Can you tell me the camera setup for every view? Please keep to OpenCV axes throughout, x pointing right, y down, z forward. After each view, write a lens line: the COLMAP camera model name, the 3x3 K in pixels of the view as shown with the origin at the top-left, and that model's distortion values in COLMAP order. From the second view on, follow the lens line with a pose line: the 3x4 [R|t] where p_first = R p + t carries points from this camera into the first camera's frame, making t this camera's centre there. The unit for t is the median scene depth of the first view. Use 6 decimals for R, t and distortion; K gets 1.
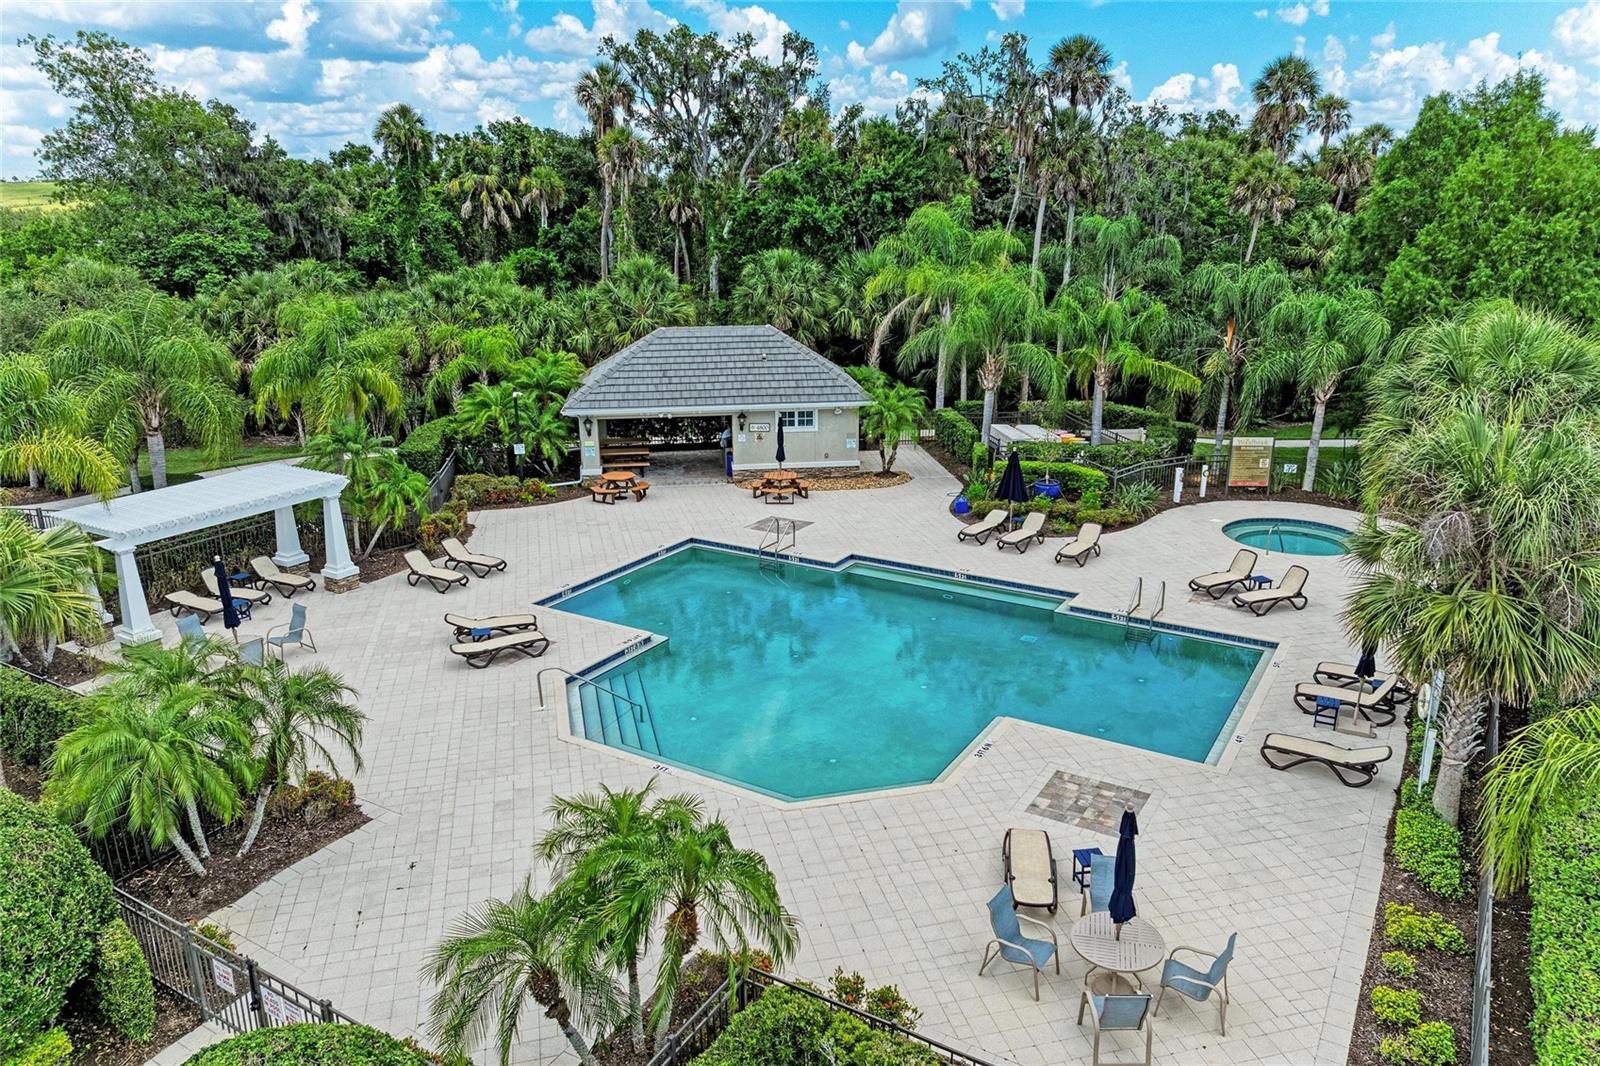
lens RADIAL K [[1089.5, 0, 801.6], [0, 1089.5, 590.2], [0, 0, 1]] dist [-0.037688, 0.001244]
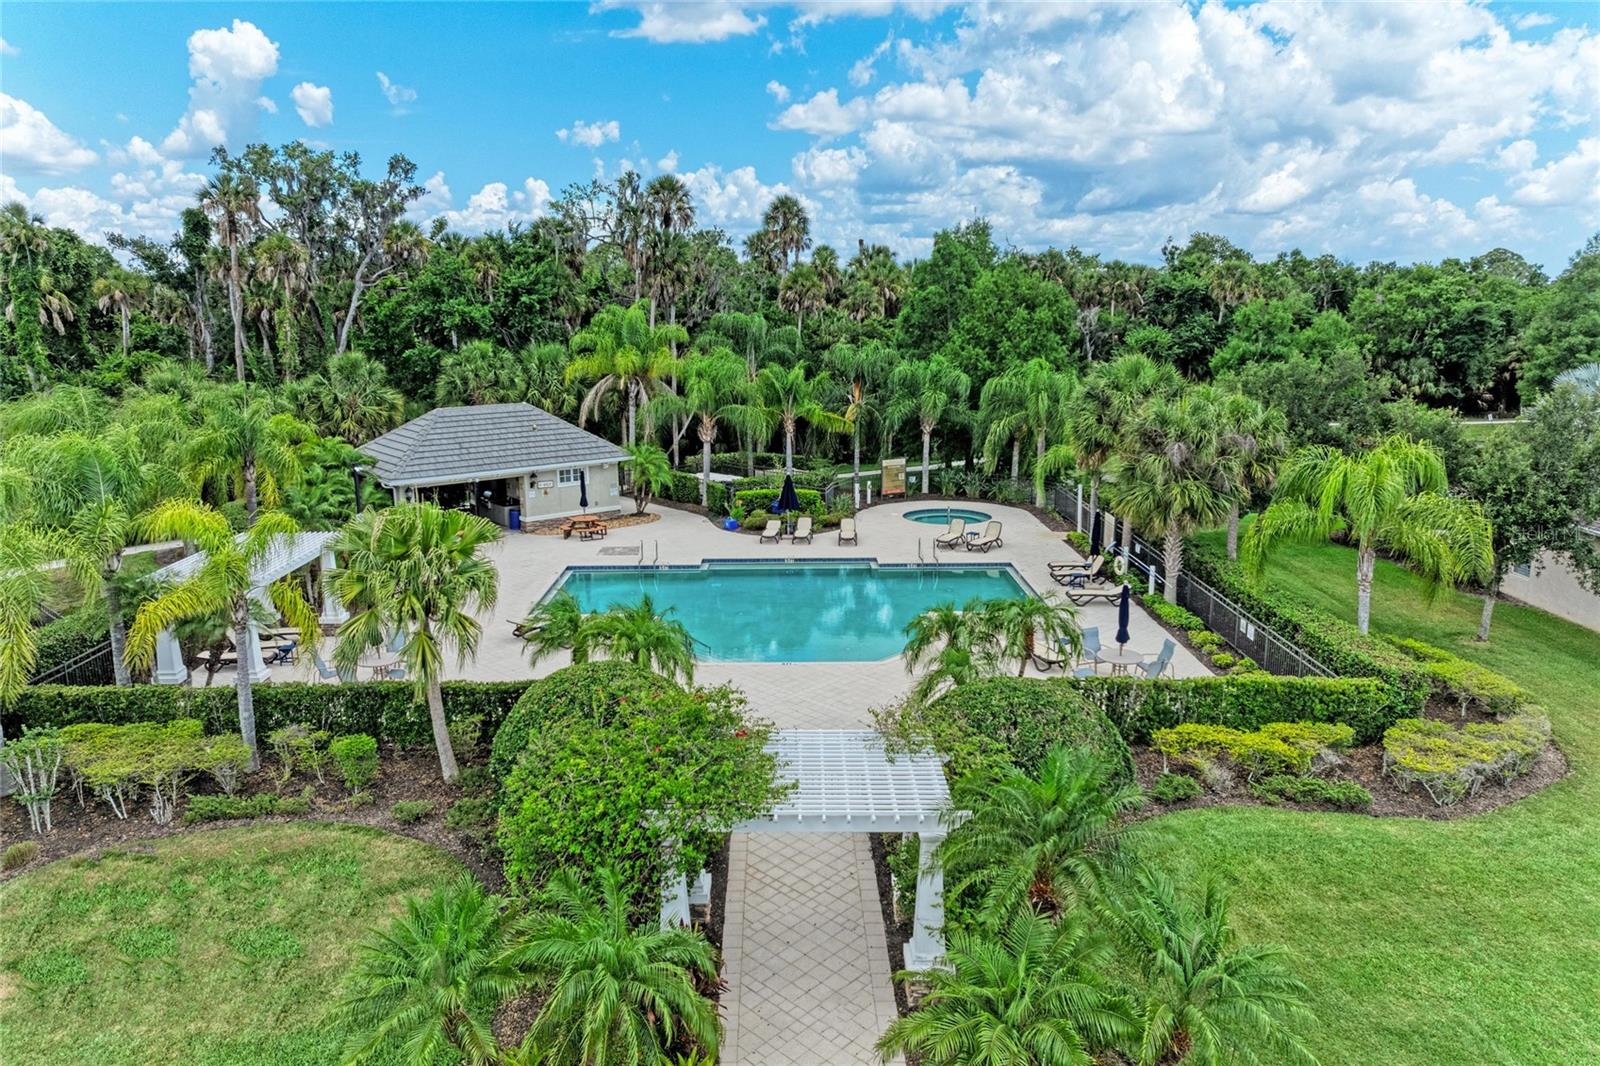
lens RADIAL K [[1089.5, 0, 801.6], [0, 1089.5, 590.2], [0, 0, 1]] dist [-0.037688, 0.001244]
pose [[0.841529, -0.132161, 0.523797, -0.455498], [0.178328, 0.983221, -0.038422, 0.063432], [-0.509930, 0.125740, 0.850976, -0.155705]]
